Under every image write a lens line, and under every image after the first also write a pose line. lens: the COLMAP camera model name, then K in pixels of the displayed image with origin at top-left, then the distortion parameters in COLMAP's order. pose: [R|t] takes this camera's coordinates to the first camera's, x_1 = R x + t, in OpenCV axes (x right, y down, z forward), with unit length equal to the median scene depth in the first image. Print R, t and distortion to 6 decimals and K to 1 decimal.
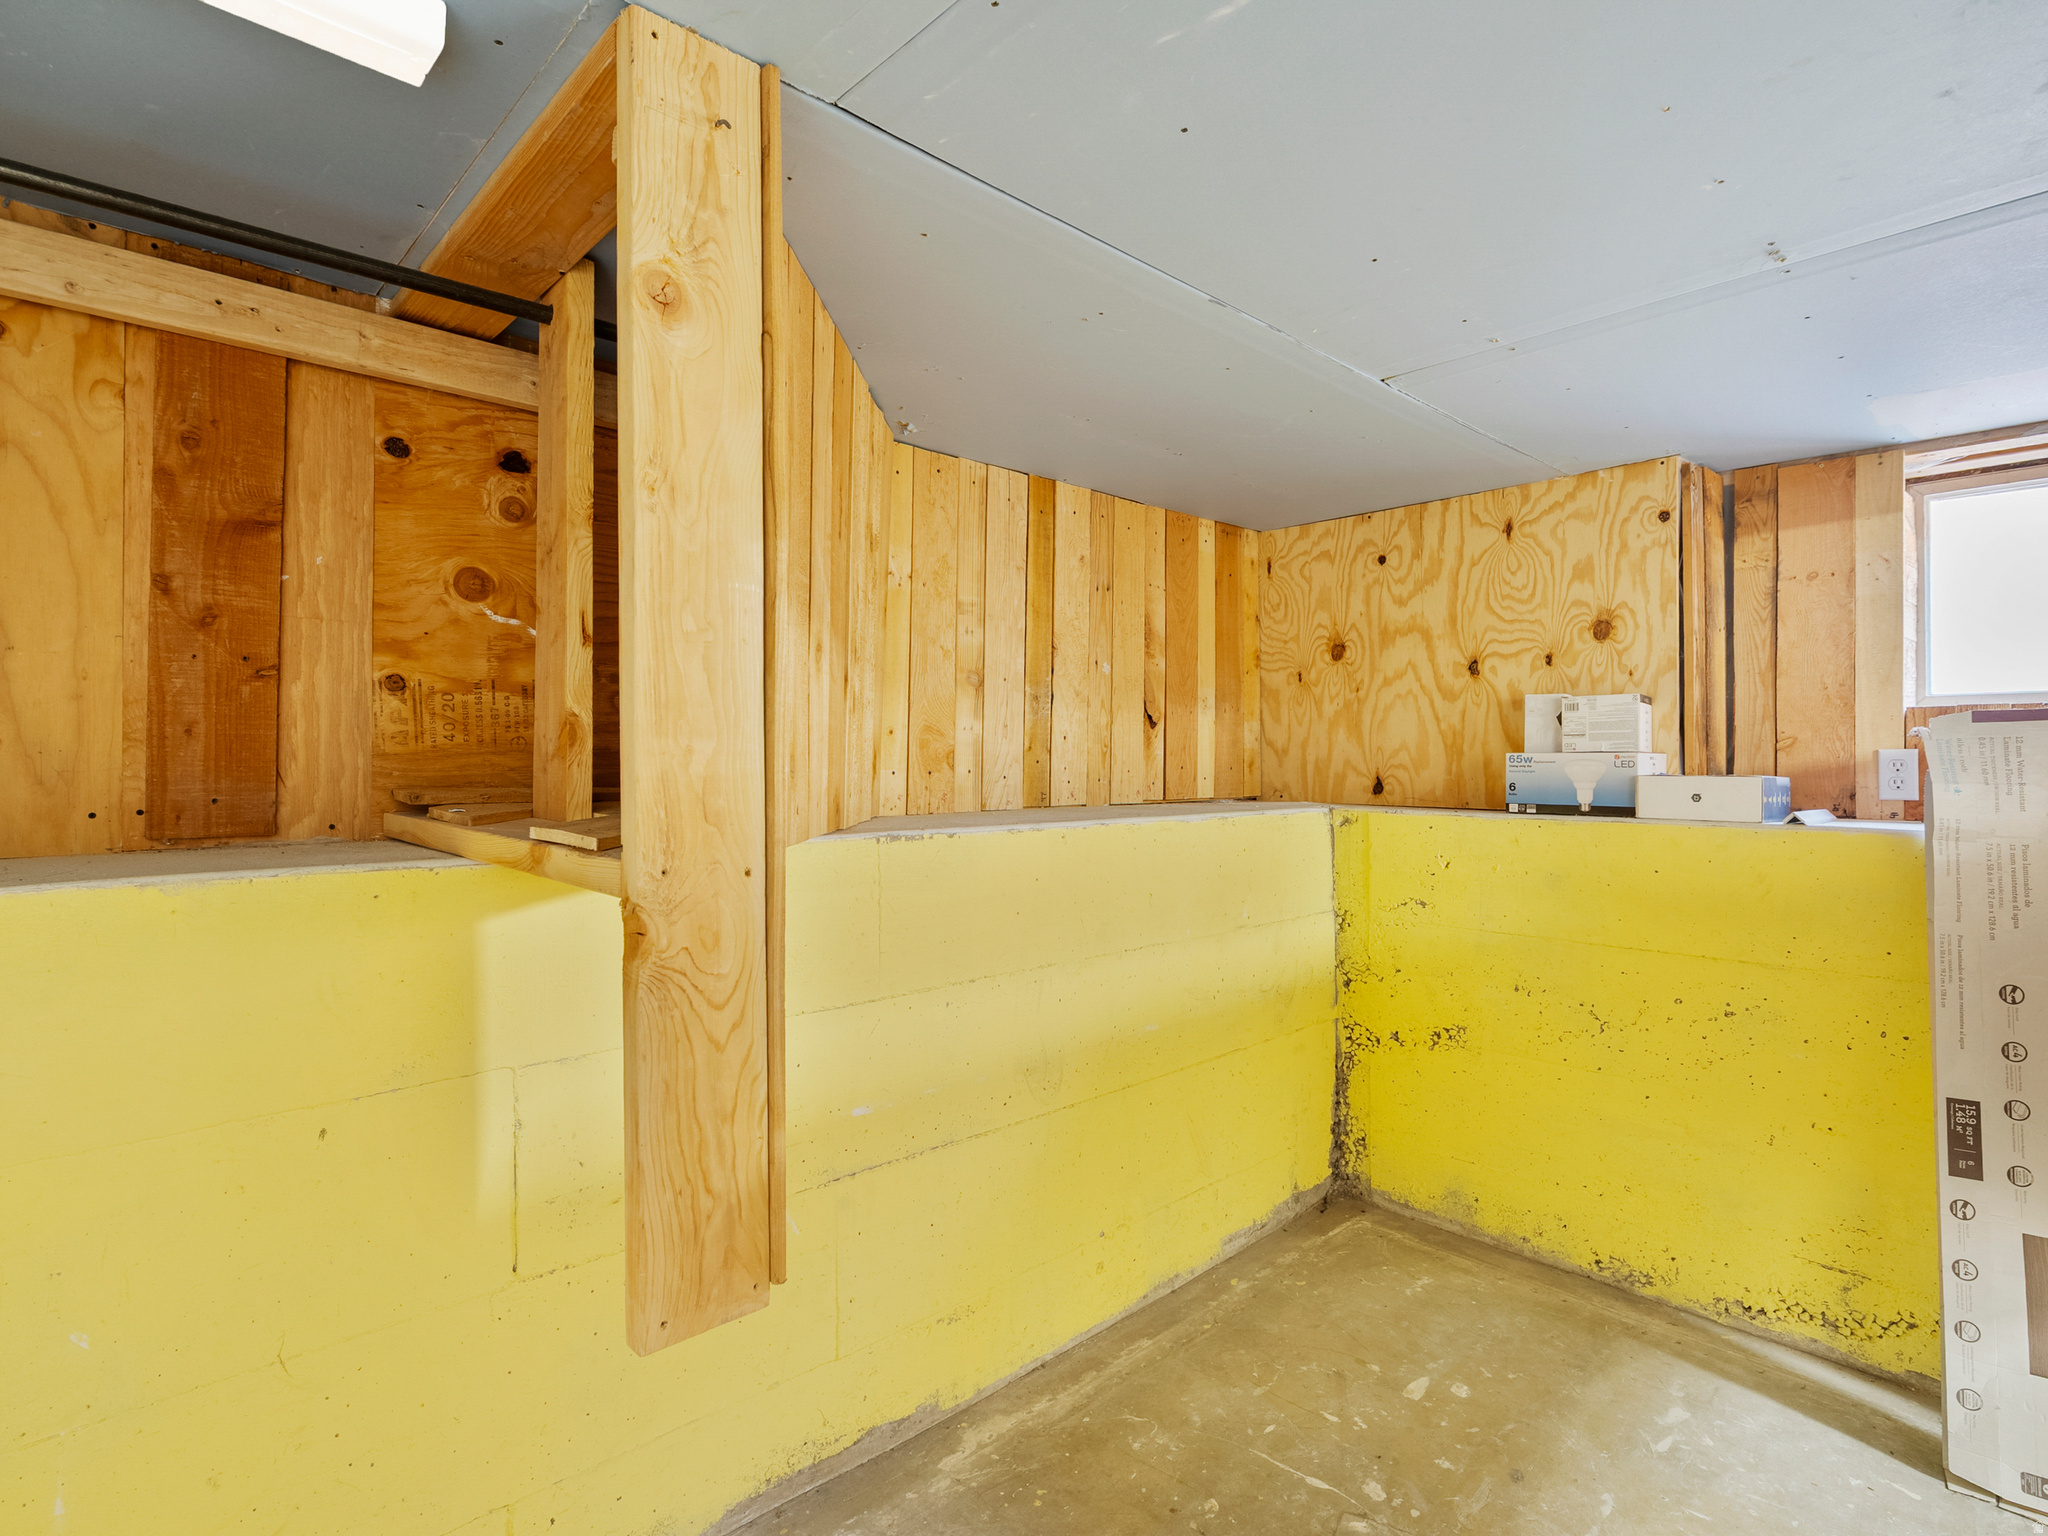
lens RADIAL K [[1049.8, 0, 1024.0], [0, 1049.8, 756.7], [0, 0, 1]] dist [0.006677, -0.000188]
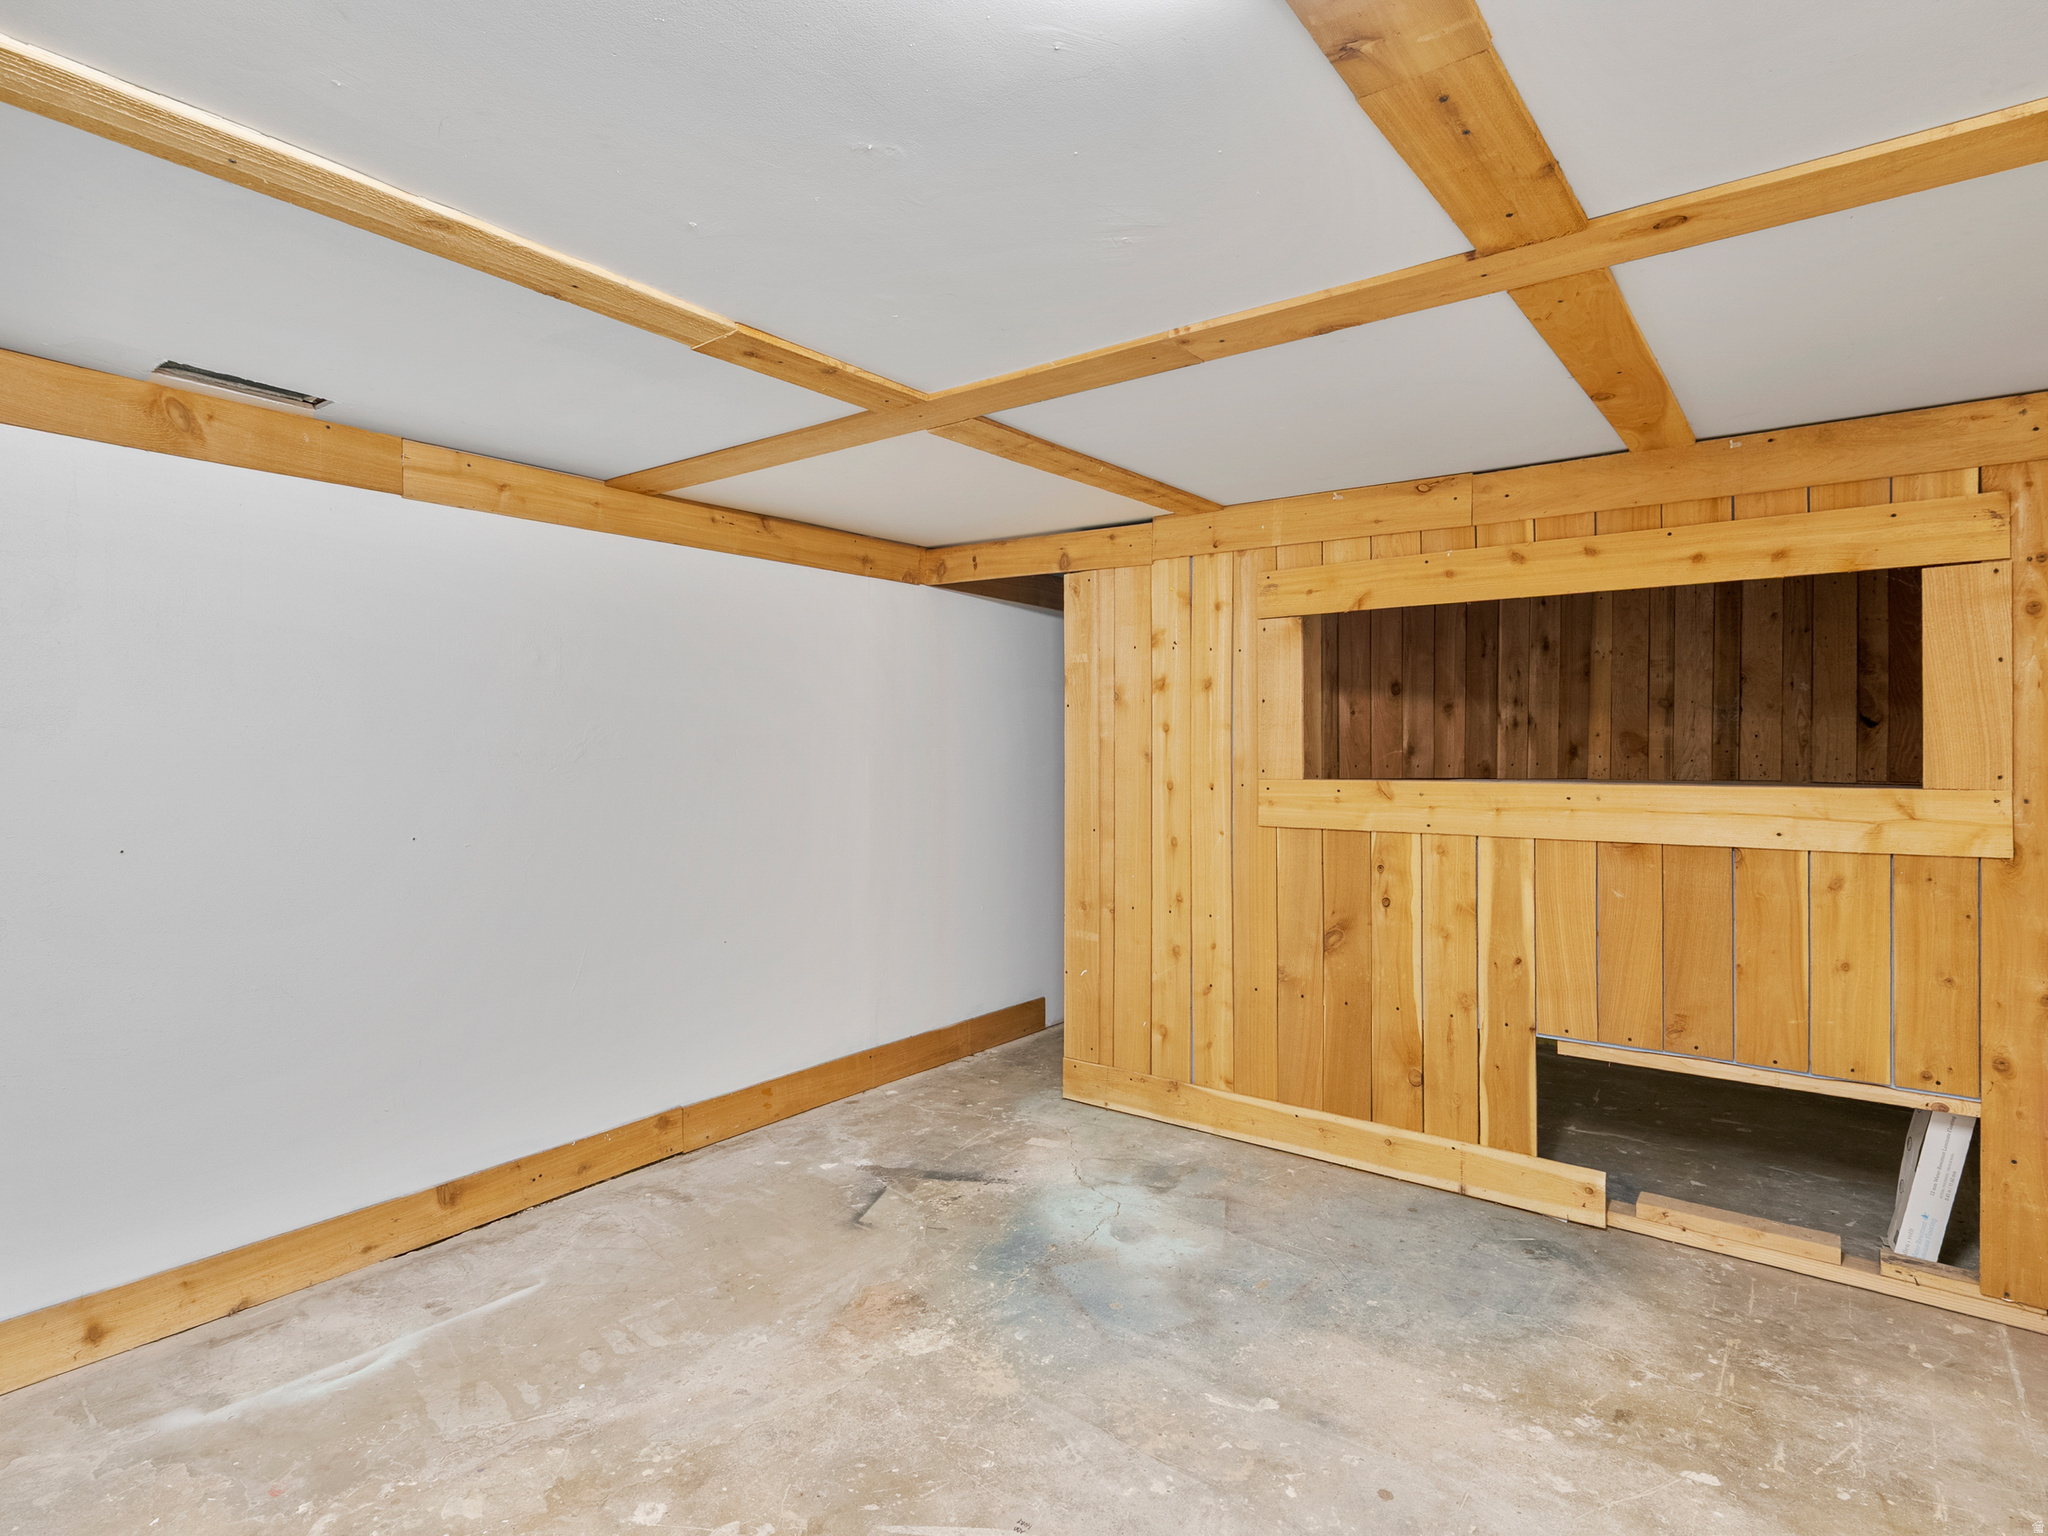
lens RADIAL K [[1049.8, 0, 1025.3], [0, 1049.8, 756.0], [0, 0, 1]] dist [0.006677, -0.000188]
pose [[0.156332, 0.009025, -0.987663, 1.481273], [-0.005284, 0.999952, 0.008300, 0.003869], [0.987690, 0.003922, 0.156372, -0.298975]]
